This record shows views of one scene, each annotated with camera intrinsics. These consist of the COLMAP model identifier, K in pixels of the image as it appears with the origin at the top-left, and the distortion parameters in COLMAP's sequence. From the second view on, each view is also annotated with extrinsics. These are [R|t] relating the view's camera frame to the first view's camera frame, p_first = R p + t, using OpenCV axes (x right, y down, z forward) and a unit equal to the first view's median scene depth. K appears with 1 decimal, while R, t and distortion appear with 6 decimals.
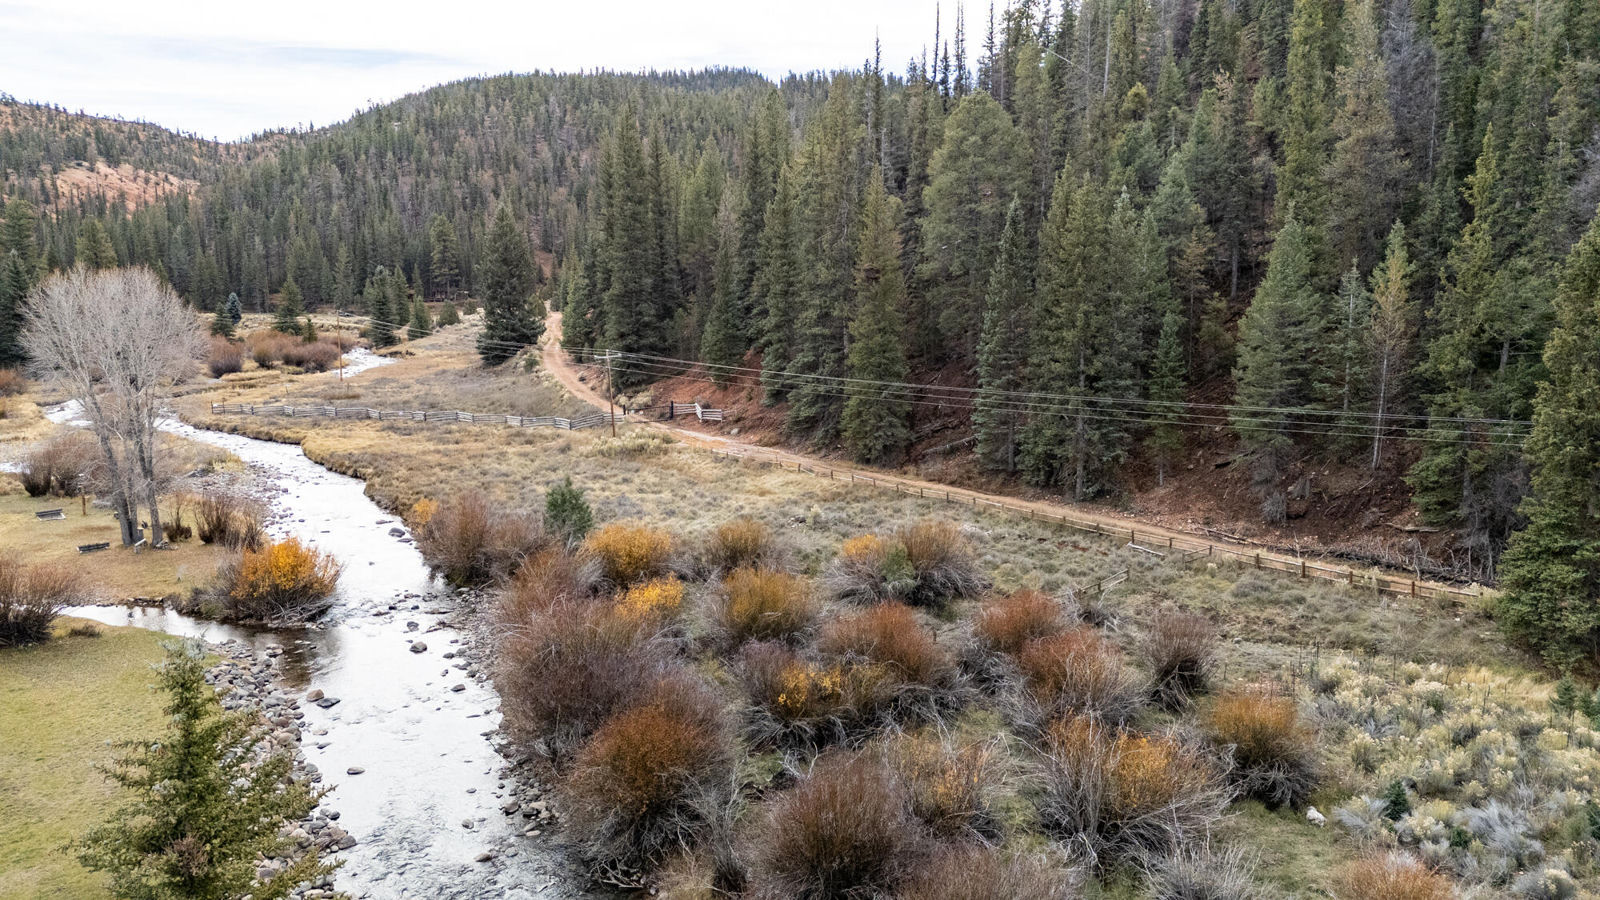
lens RADIAL K [[1173.5, 0, 811.3], [0, 1173.5, 443.0], [0, 0, 1]] dist [0.083129, -0.077038]
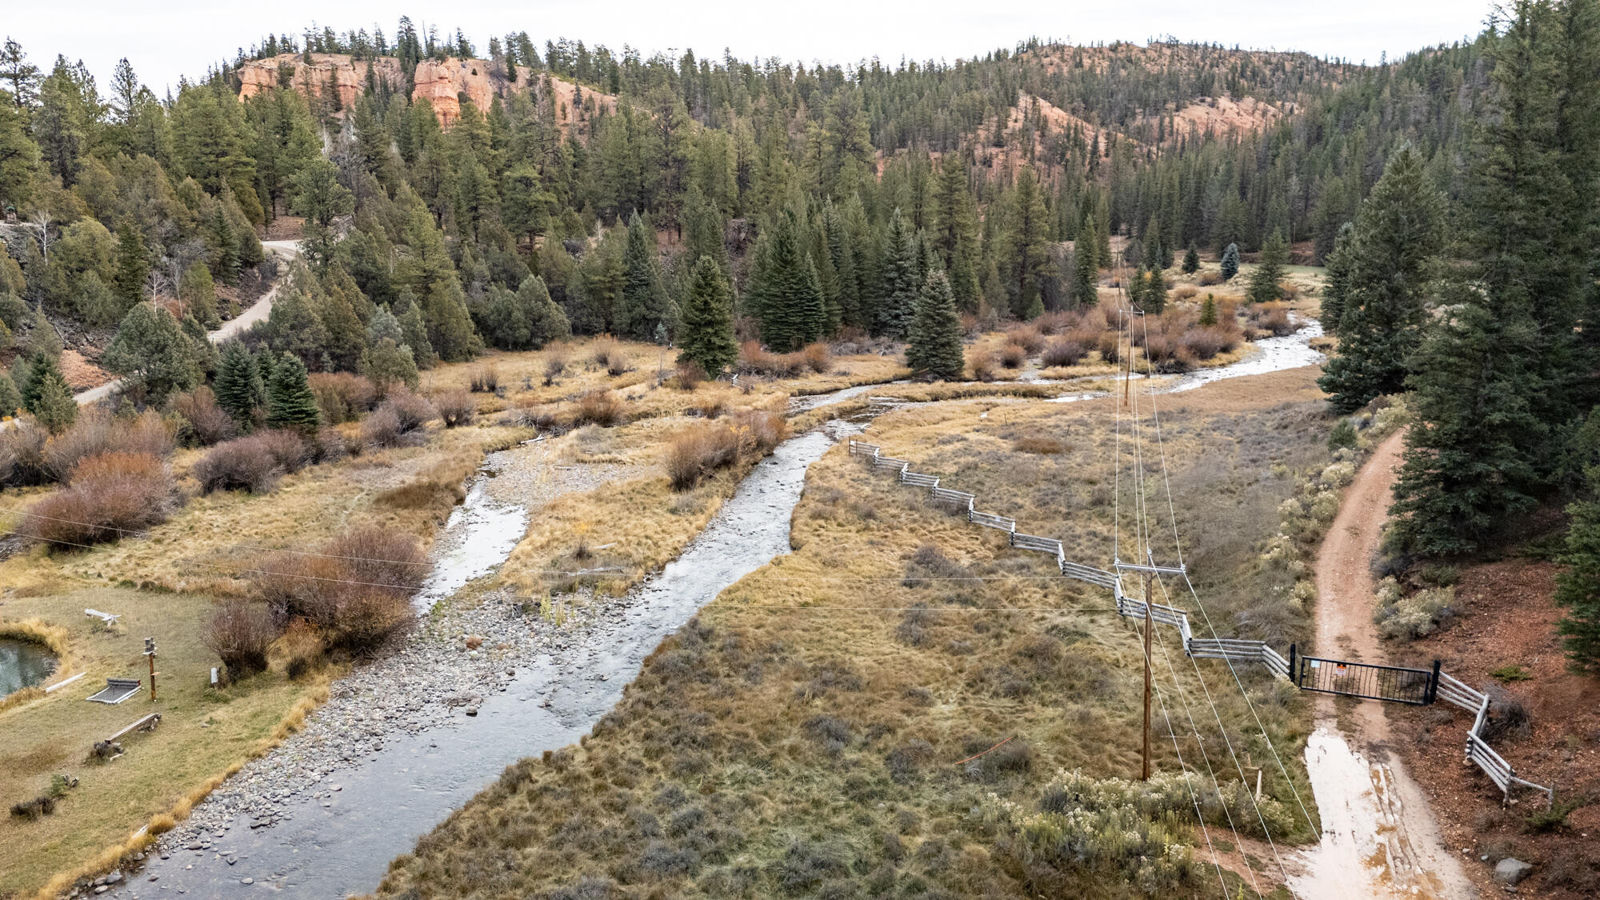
lens RADIAL K [[1173.5, 0, 807.8], [0, 1173.5, 449.4], [0, 0, 1]] dist [0.083129, -0.077038]
pose [[0.621874, 0.176834, -0.762891, 0.013388], [-0.127399, 0.984039, 0.124245, -0.040293], [0.772685, 0.019927, 0.634477, 0.181299]]
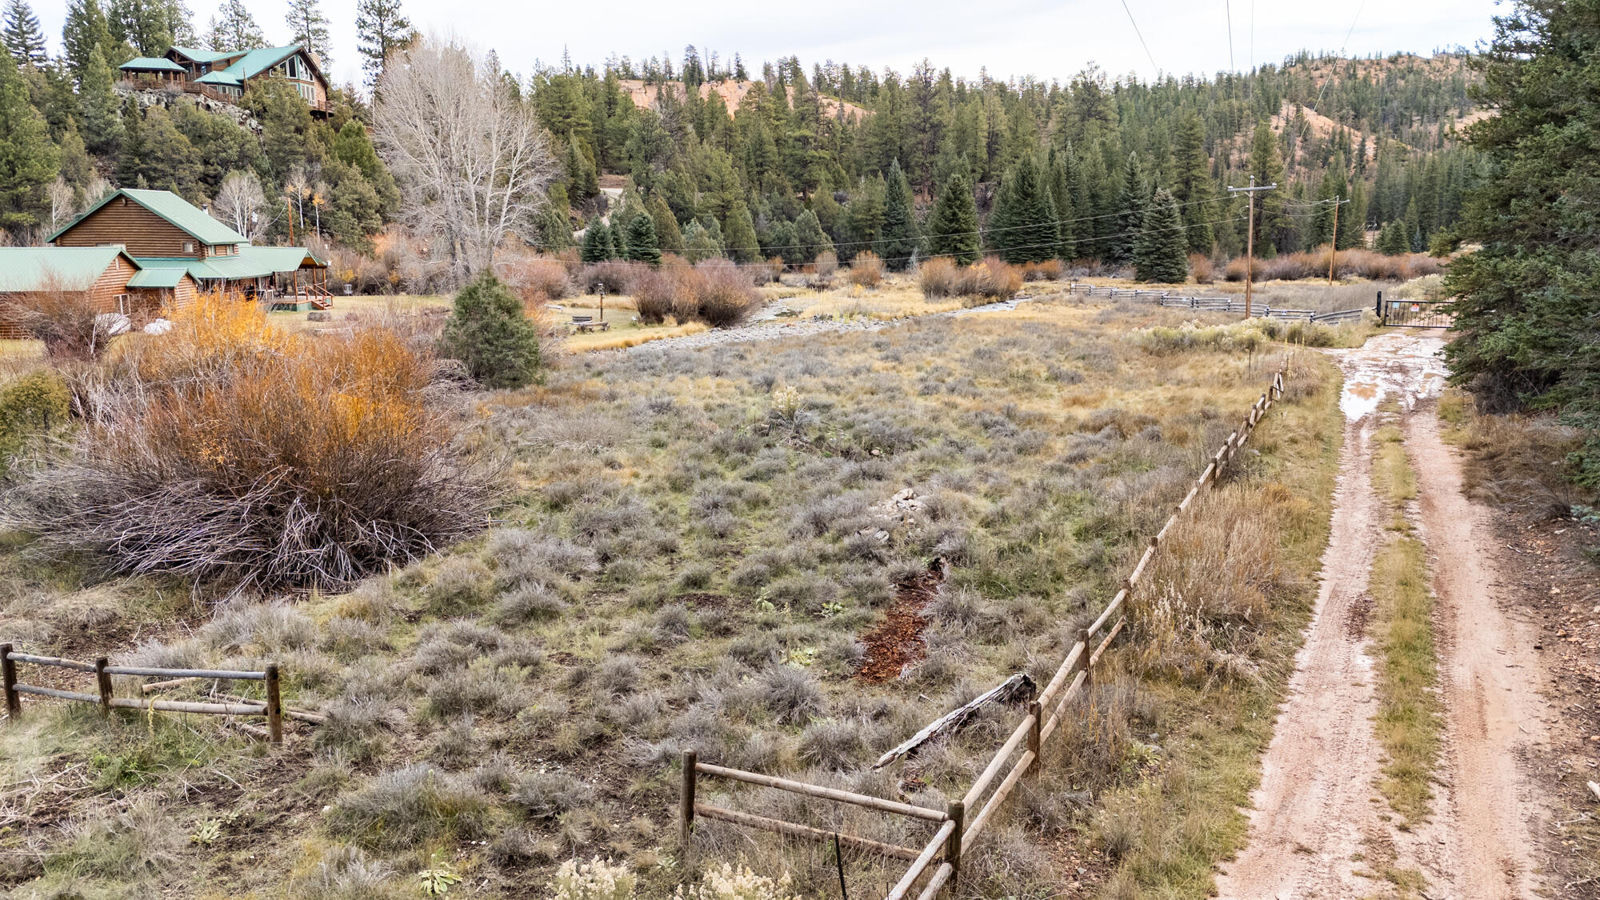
lens RADIAL K [[1173.5, 0, 808.7], [0, 1173.5, 455.3], [0, 0, 1]] dist [0.083129, -0.077038]
pose [[0.448977, 0.176402, -0.875958, 0.073706], [-0.143166, 0.981856, 0.124347, 0.004233], [0.882000, 0.069578, 0.466085, 0.147310]]
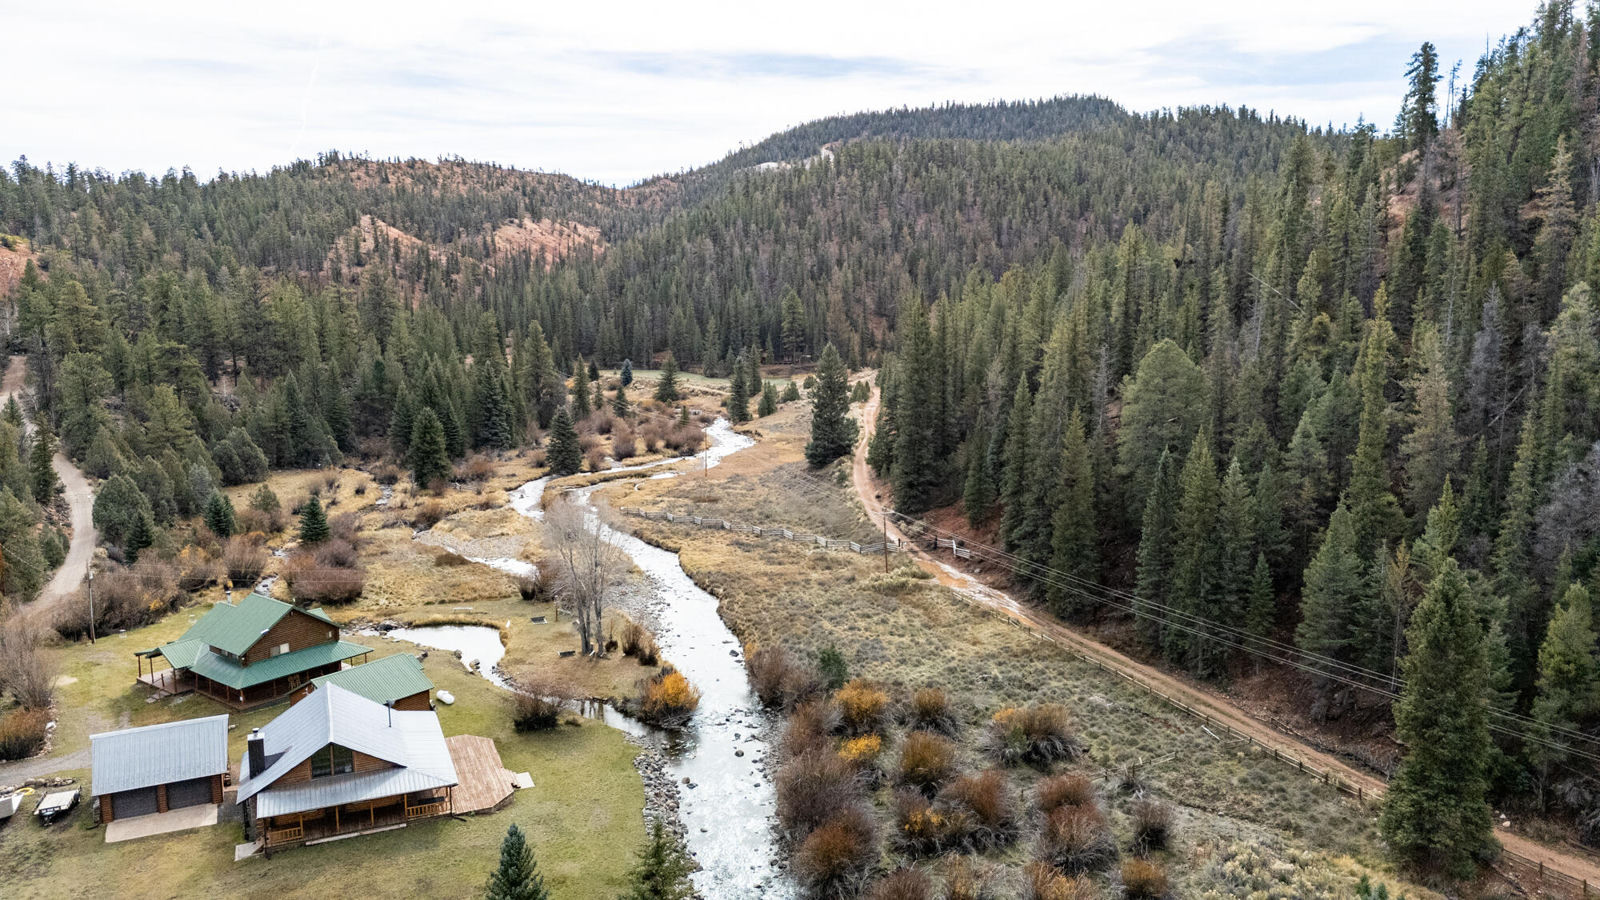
lens RADIAL K [[1173.5, 0, 813.6], [0, 1173.5, 456.2], [0, 0, 1]] dist [0.083129, -0.077038]
pose [[0.959451, 0.047997, -0.277761, 0.034038], [-0.047506, 0.998835, 0.008500, -0.040519], [0.277845, 0.005040, 0.960613, -0.092975]]
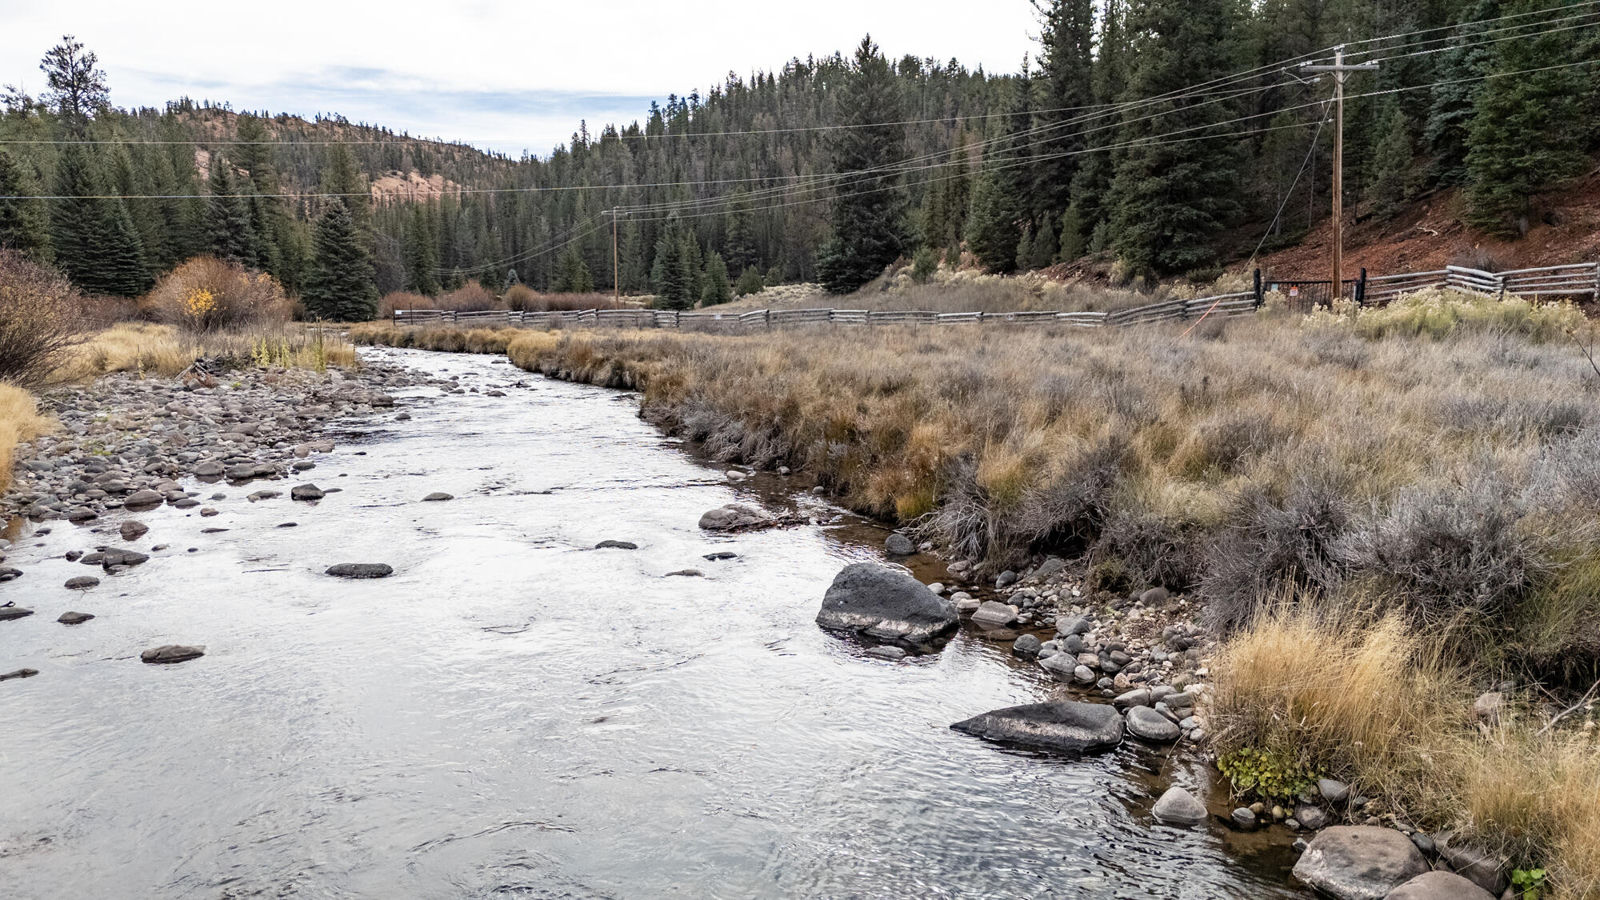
lens RADIAL K [[1173.5, 0, 805.2], [0, 1173.5, 453.9], [0, 0, 1]] dist [0.083129, -0.077038]
pose [[0.974242, 0.033192, -0.223050, -0.065994], [-0.037159, 0.999217, -0.013609, 0.012329], [0.222424, 0.021547, 0.974712, 0.175982]]
